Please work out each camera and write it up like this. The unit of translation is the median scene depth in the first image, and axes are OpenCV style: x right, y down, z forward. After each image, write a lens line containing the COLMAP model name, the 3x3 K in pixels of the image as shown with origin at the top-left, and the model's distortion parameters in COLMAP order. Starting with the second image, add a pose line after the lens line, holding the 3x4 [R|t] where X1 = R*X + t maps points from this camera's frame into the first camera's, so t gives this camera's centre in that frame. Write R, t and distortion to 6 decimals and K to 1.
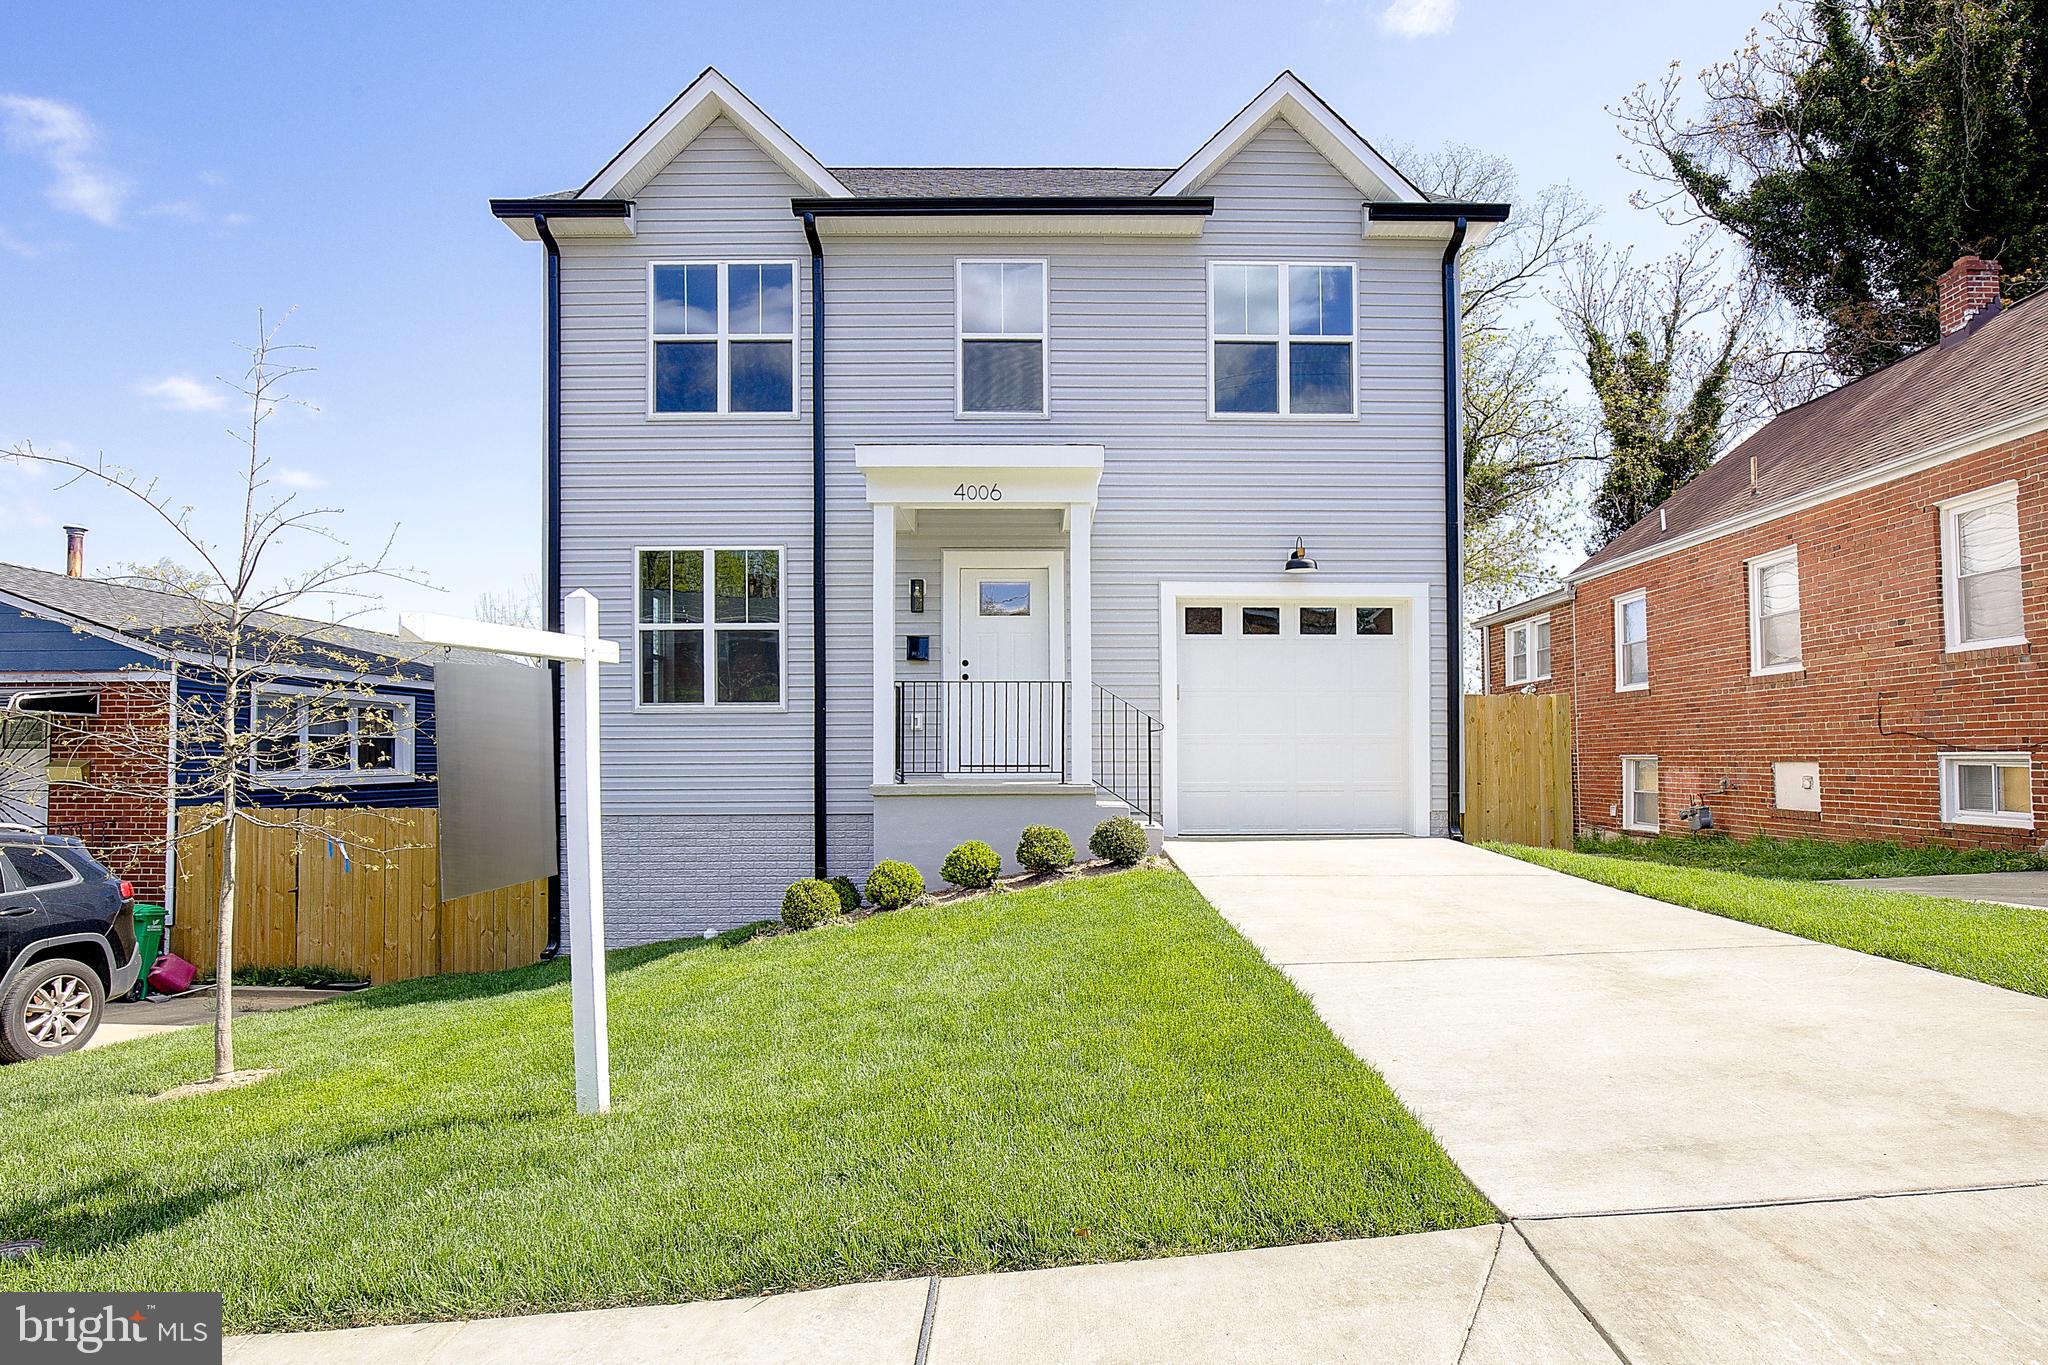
lens RADIAL K [[964.6, 0, 997.7], [0, 964.6, 676.7], [0, 0, 1]] dist [-0.003675, -0.000107]
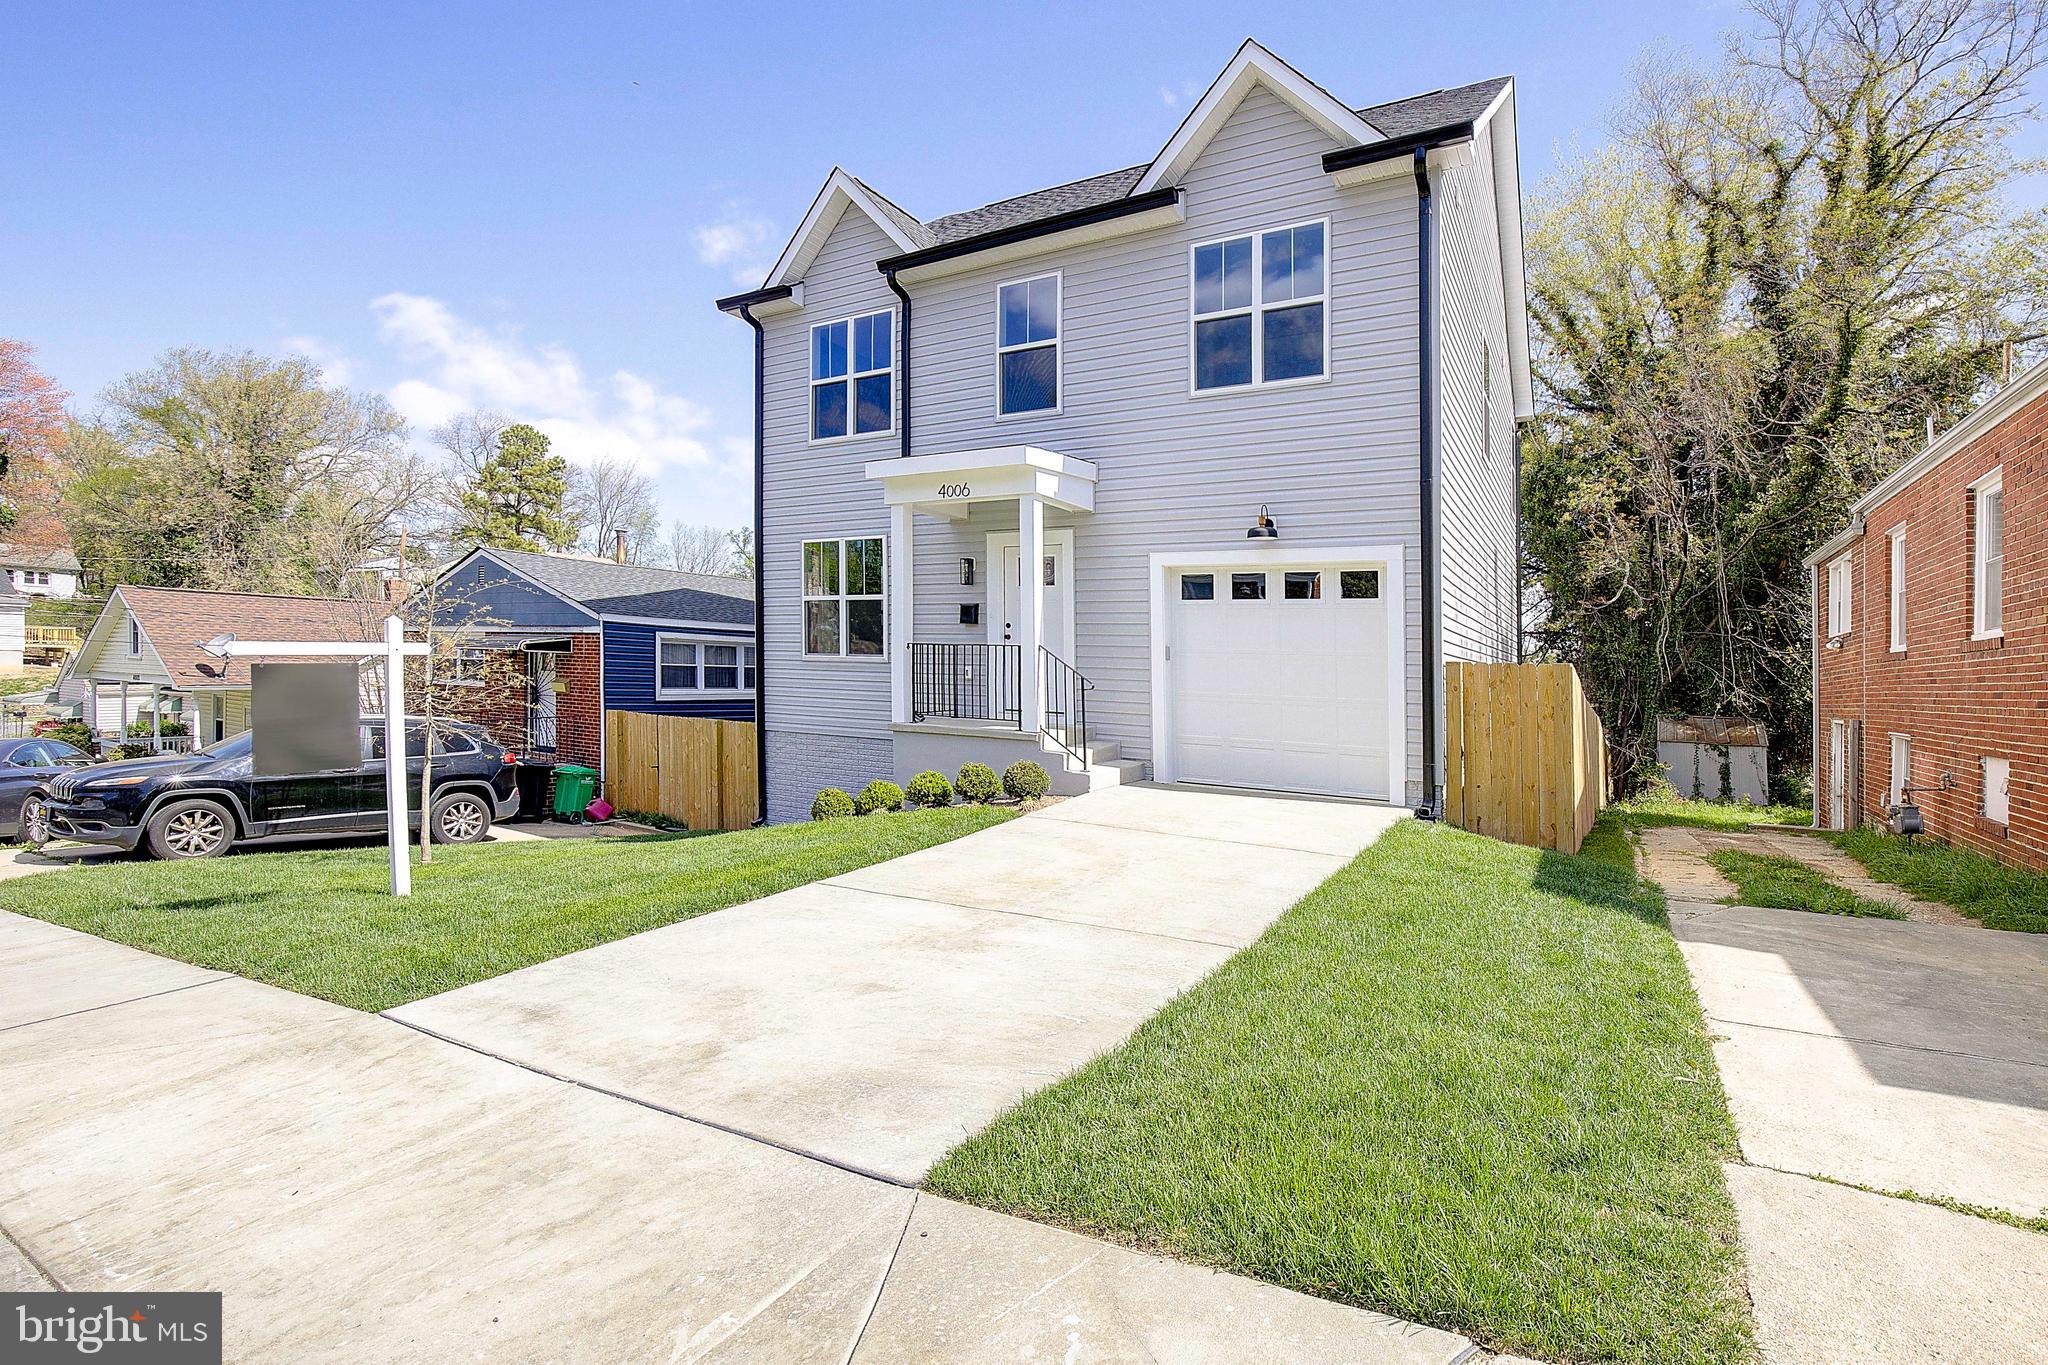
lens RADIAL K [[863.4, 0, 1023.1], [0, 863.4, 667.2], [0, 0, 1]] dist [-0.001395, -0.000175]
pose [[0.877579, 0.026515, -0.478699, 0.511394], [0.007072, 0.997645, 0.068224, -0.035991], [0.479381, -0.063257, 0.875324, 0.056809]]
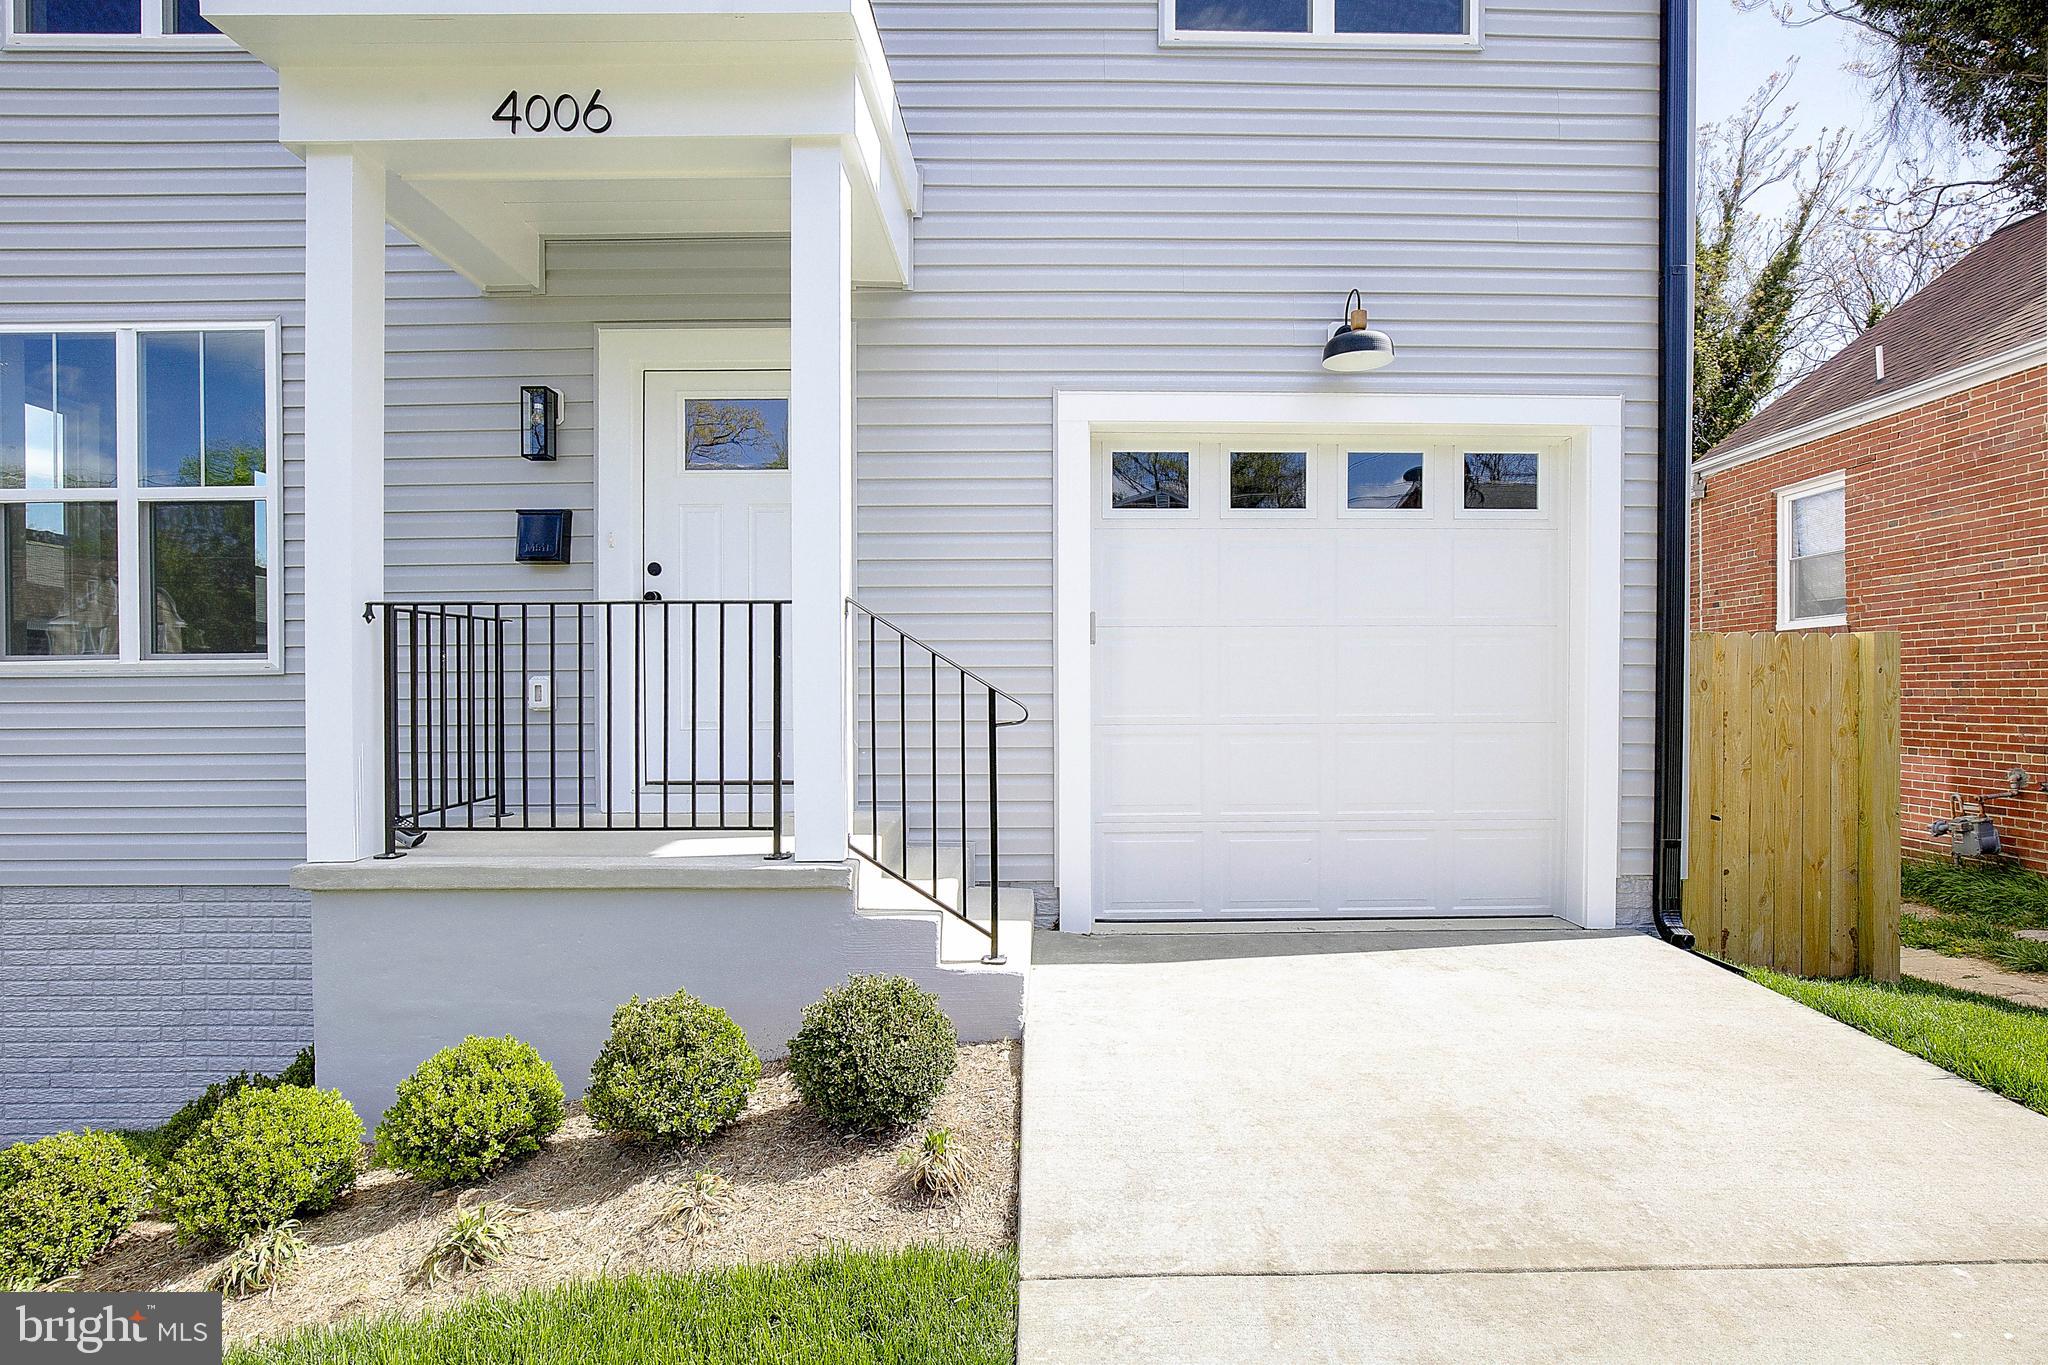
lens RADIAL K [[949.8, 0, 1022.1], [0, 949.8, 642.1], [0, 0, 1]] dist [-0.035756, 0.000321]
pose [[0.999566, -0.001780, 0.029397, 0.137027], [0.001119, 0.999747, 0.022477, 0.012311], [-0.029430, -0.022435, 0.999315, 0.533685]]
